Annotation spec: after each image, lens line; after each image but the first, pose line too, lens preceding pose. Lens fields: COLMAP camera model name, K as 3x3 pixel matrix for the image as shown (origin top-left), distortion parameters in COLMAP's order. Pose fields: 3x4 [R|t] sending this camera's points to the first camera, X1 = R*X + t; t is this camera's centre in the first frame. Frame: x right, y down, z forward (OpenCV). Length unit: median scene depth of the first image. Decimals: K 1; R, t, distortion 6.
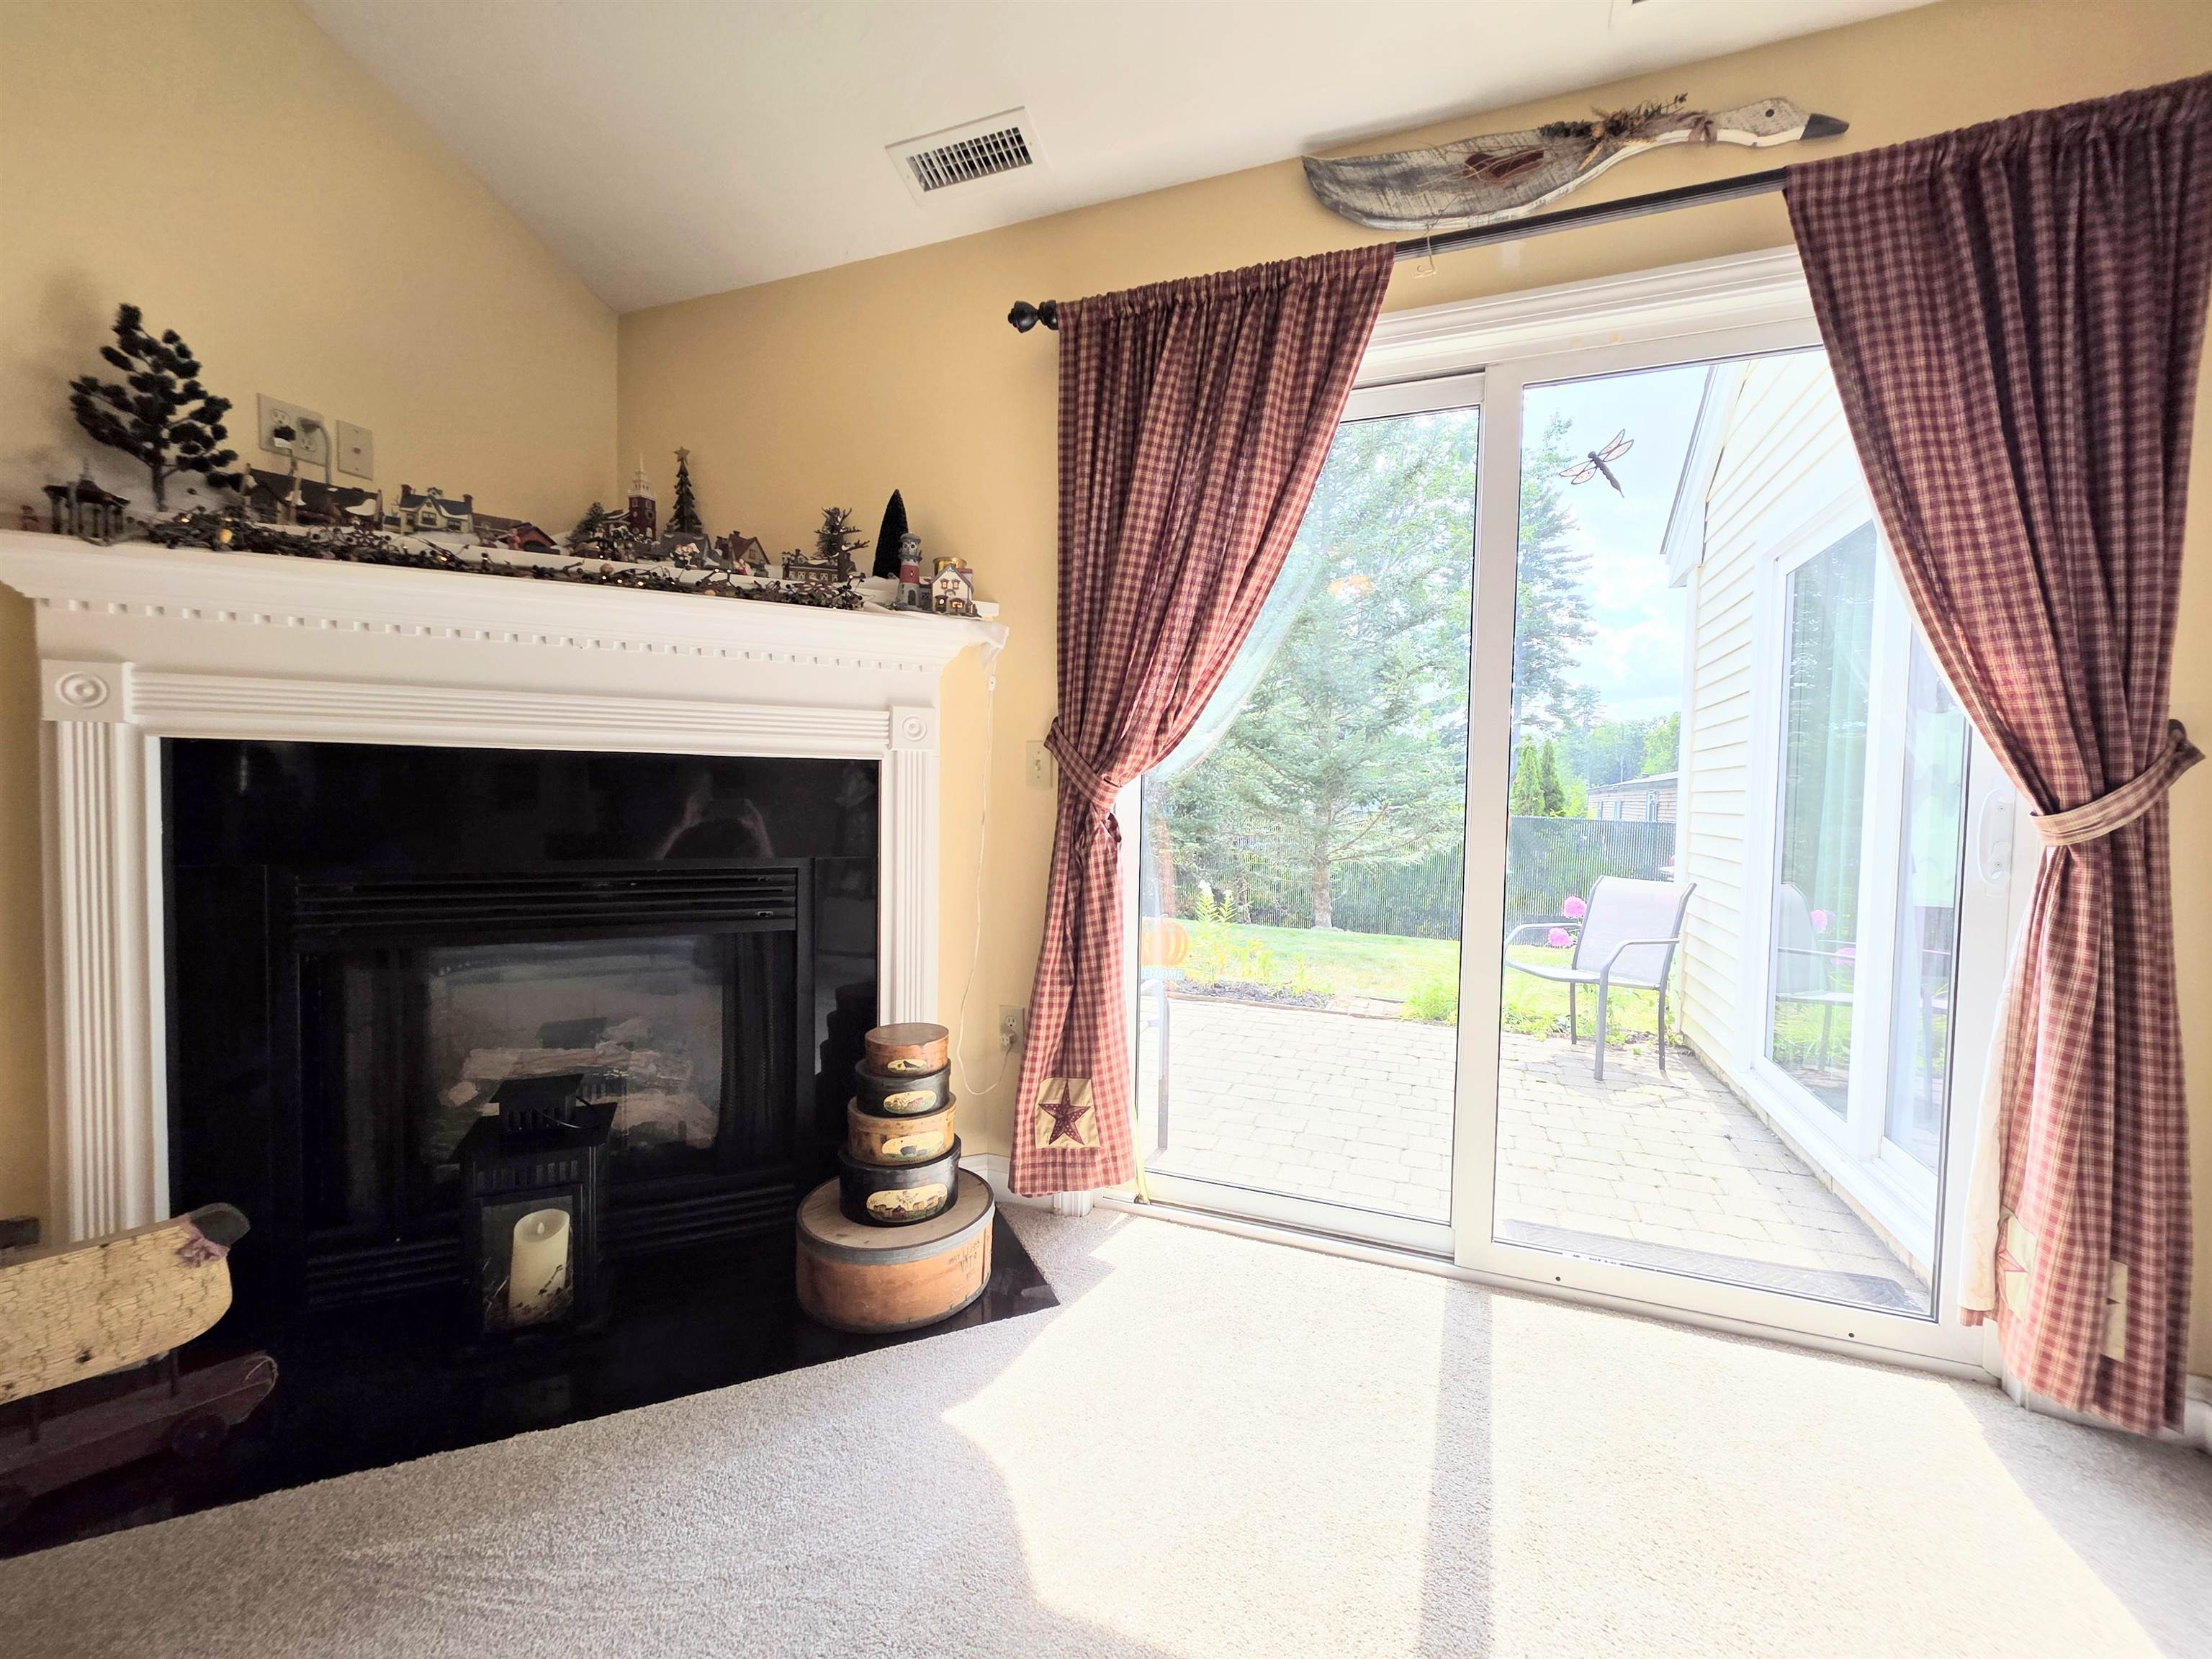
lens RADIAL K [[884.3, 0, 1111.7], [0, 884.3, 823.0], [0, 0, 1]] dist [0.001638, -0.000125]
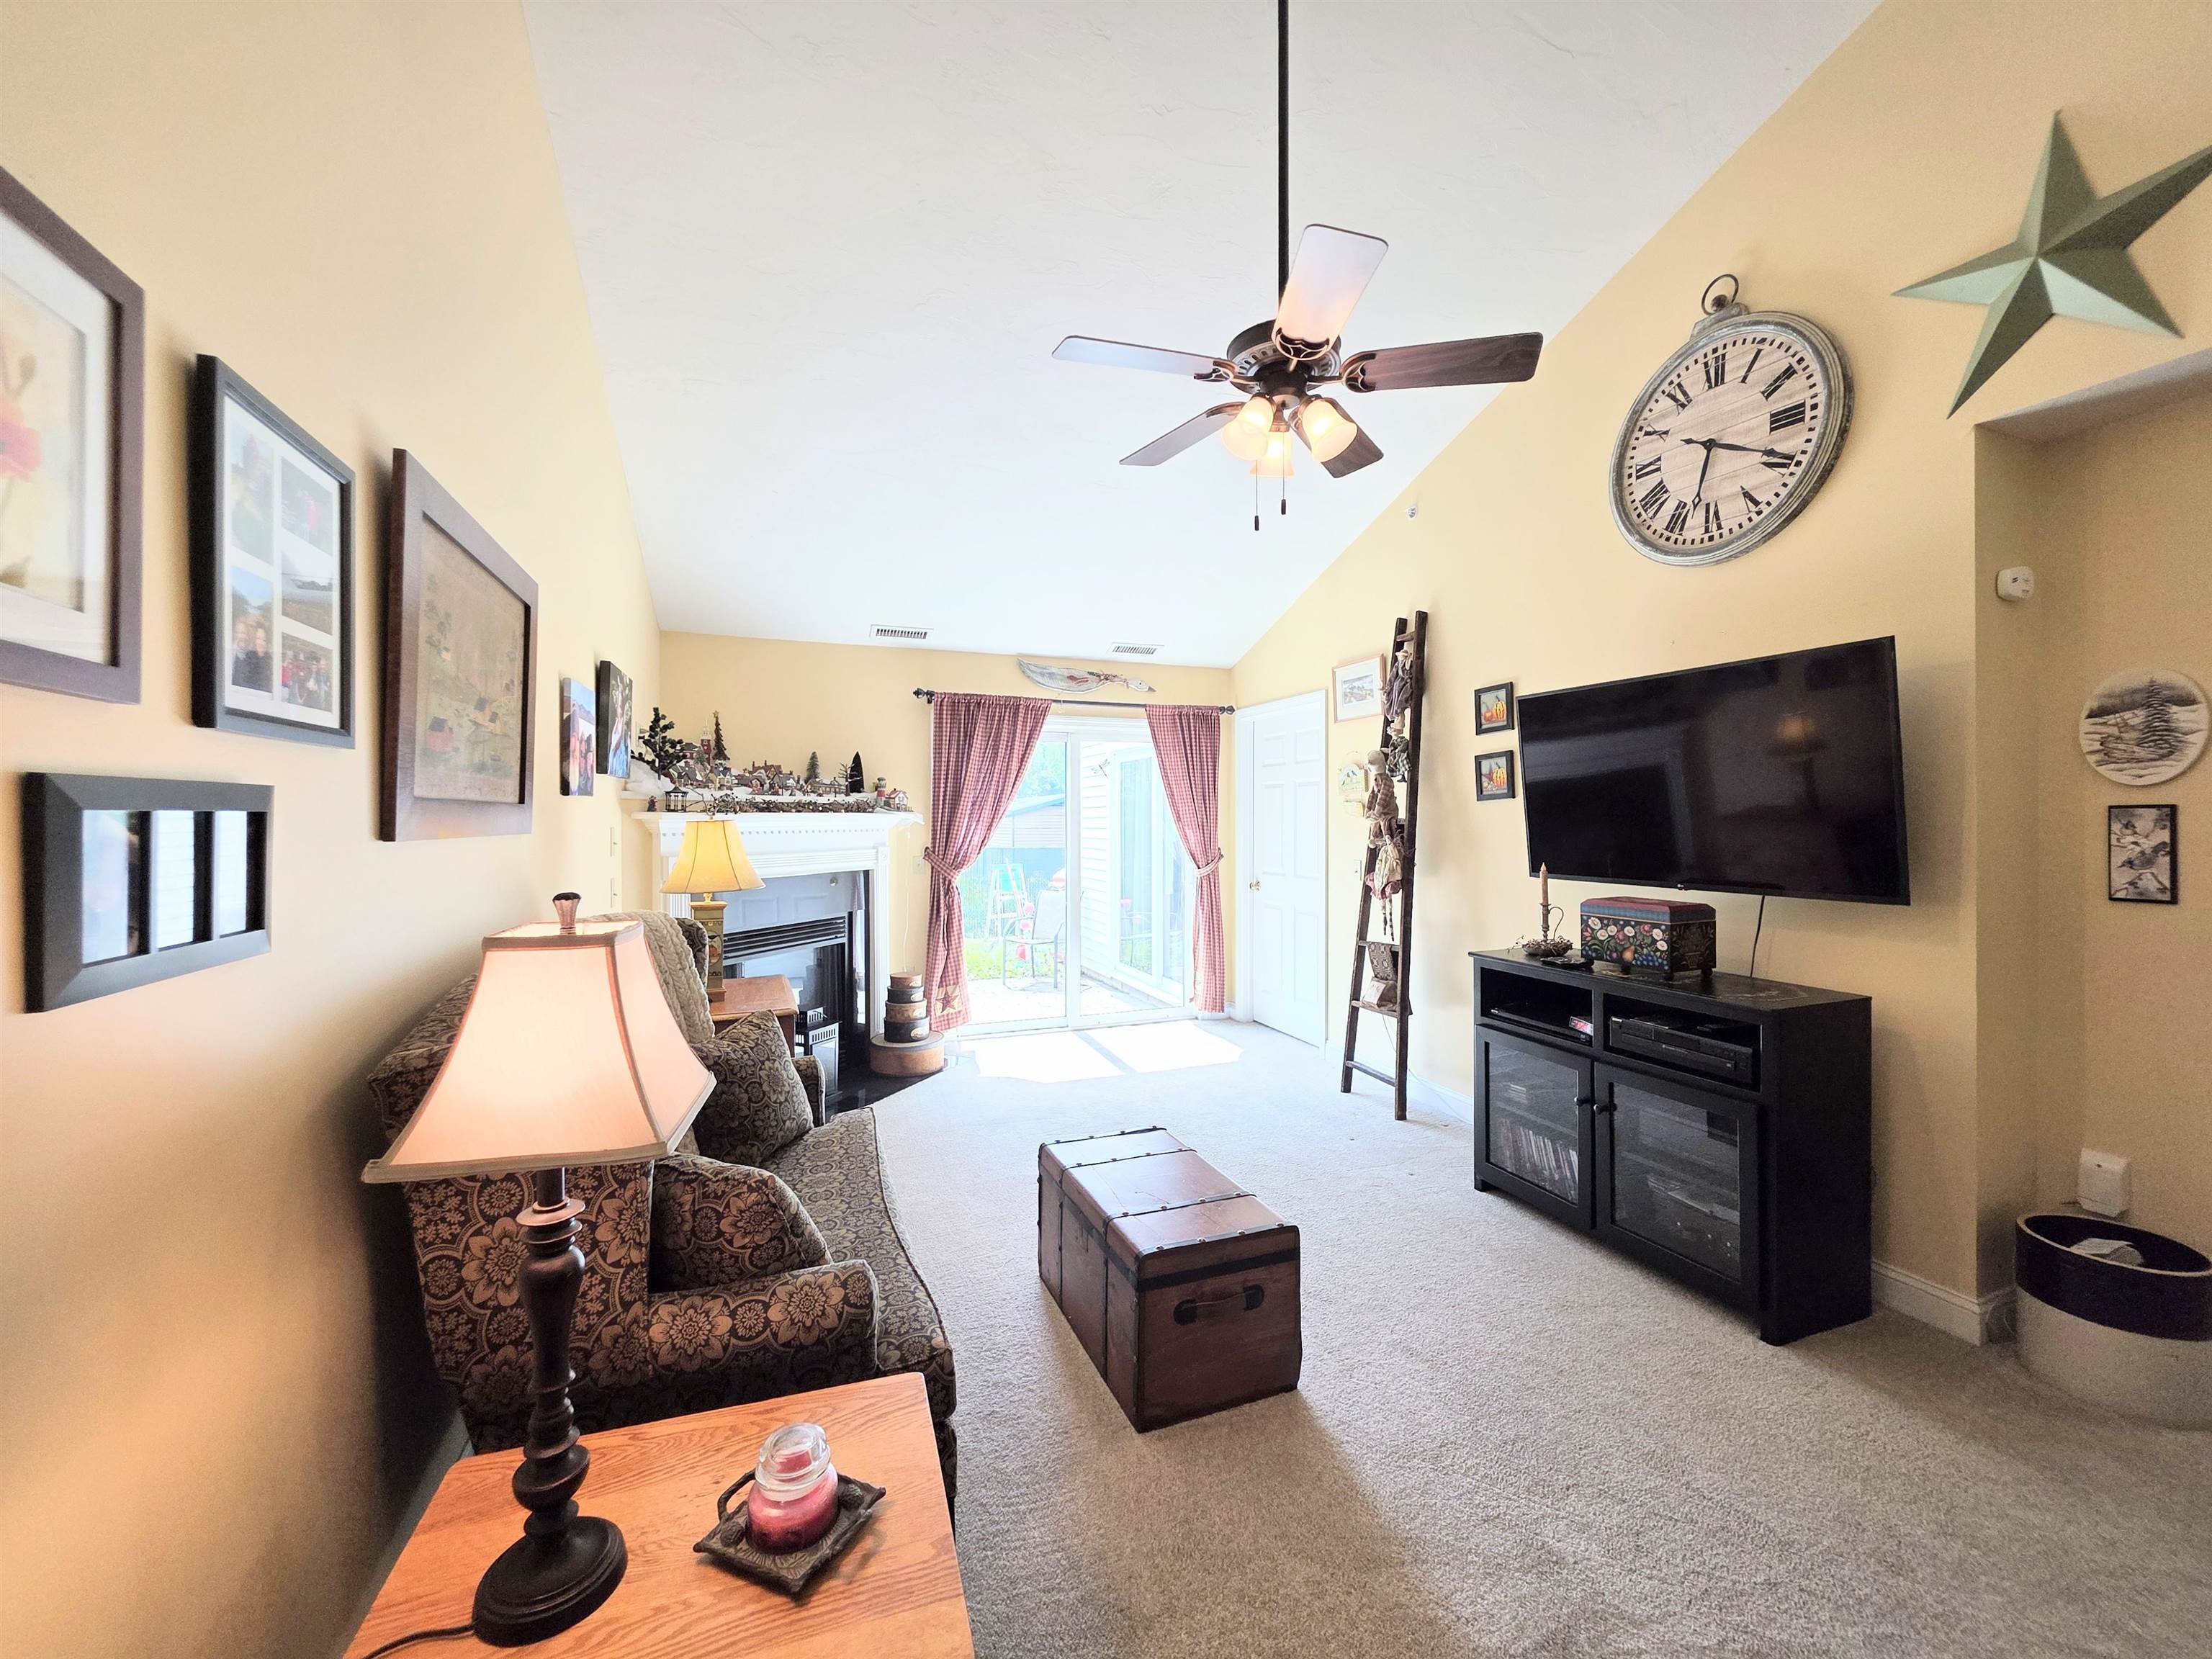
lens RADIAL K [[884.3, 0, 1117.2], [0, 884.3, 828.4], [0, 0, 1]] dist [0.001638, -0.000125]
pose [[0.742578, -0.027768, 0.669184, -1.509769], [0.039147, 0.999232, -0.001976, -0.164919], [-0.668615, 0.027664, 0.743094, -1.379698]]
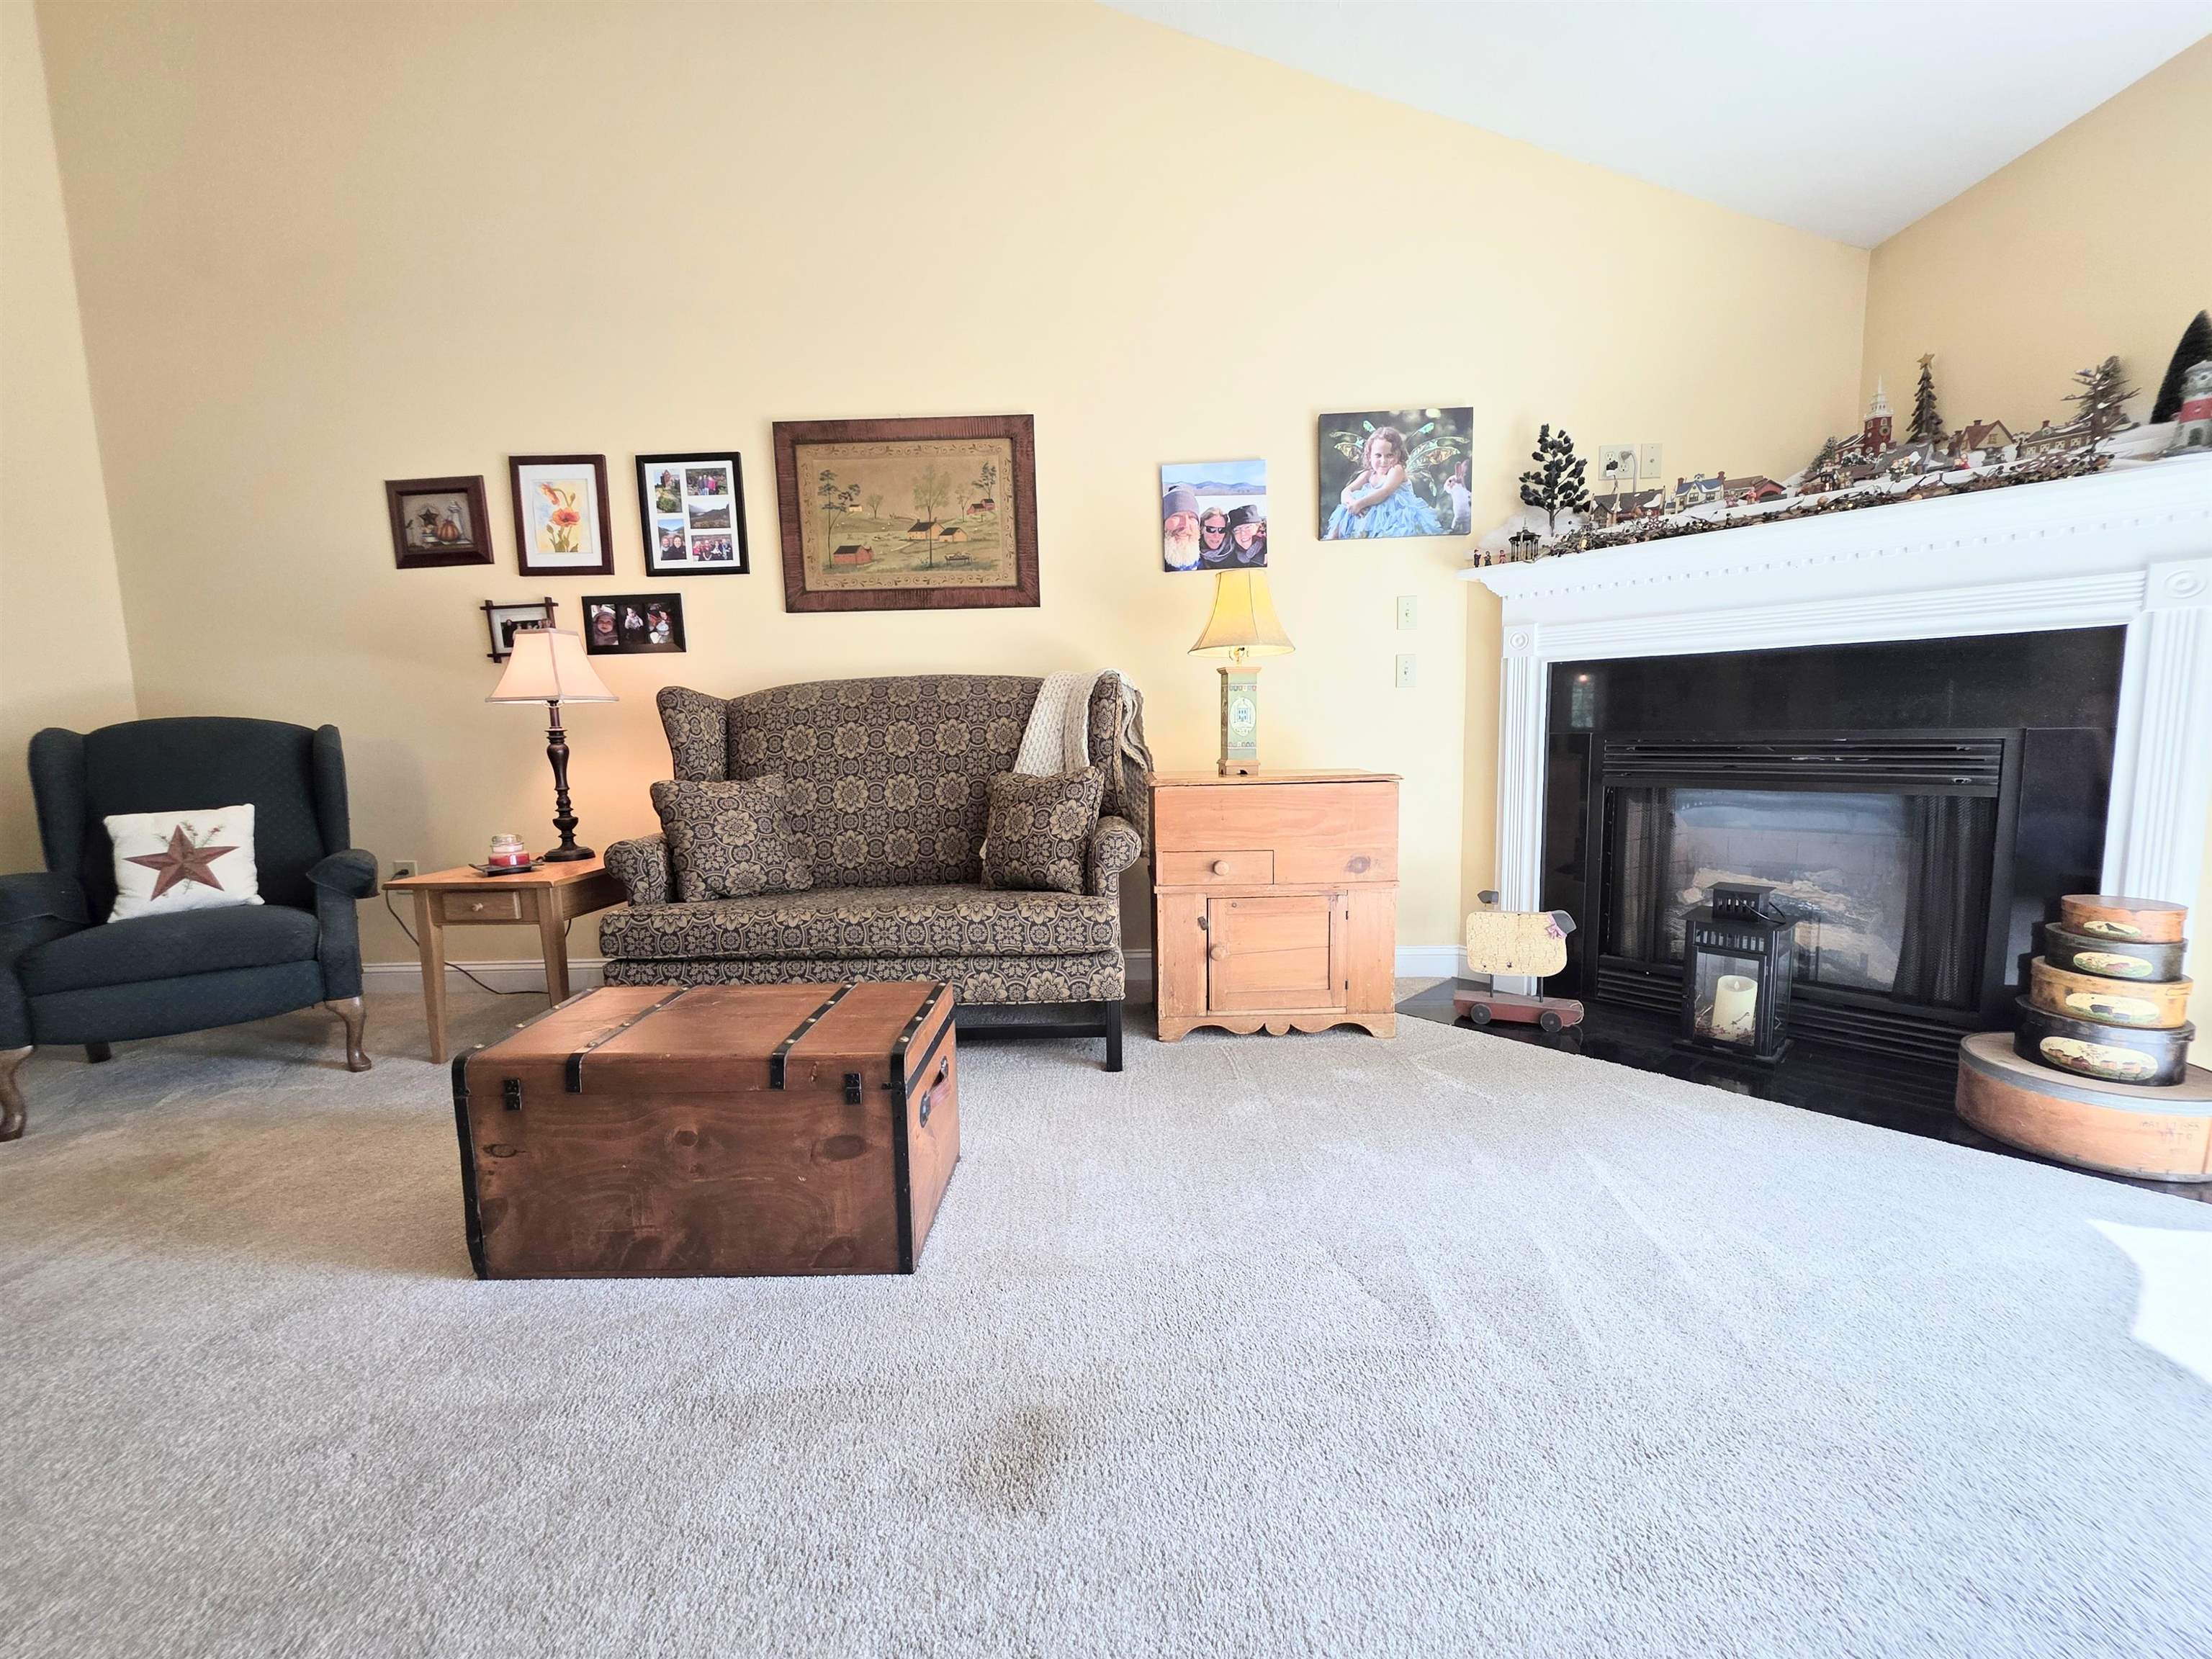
lens RADIAL K [[884.3, 0, 1120.0], [0, 884.3, 831.7], [0, 0, 1]] dist [0.001638, -0.000125]
pose [[0.335102, 0.083696, -0.938457, 0.314789], [-0.003823, 0.996159, 0.087478, 0.078545], [0.942174, -0.025726, 0.334135, -0.378599]]
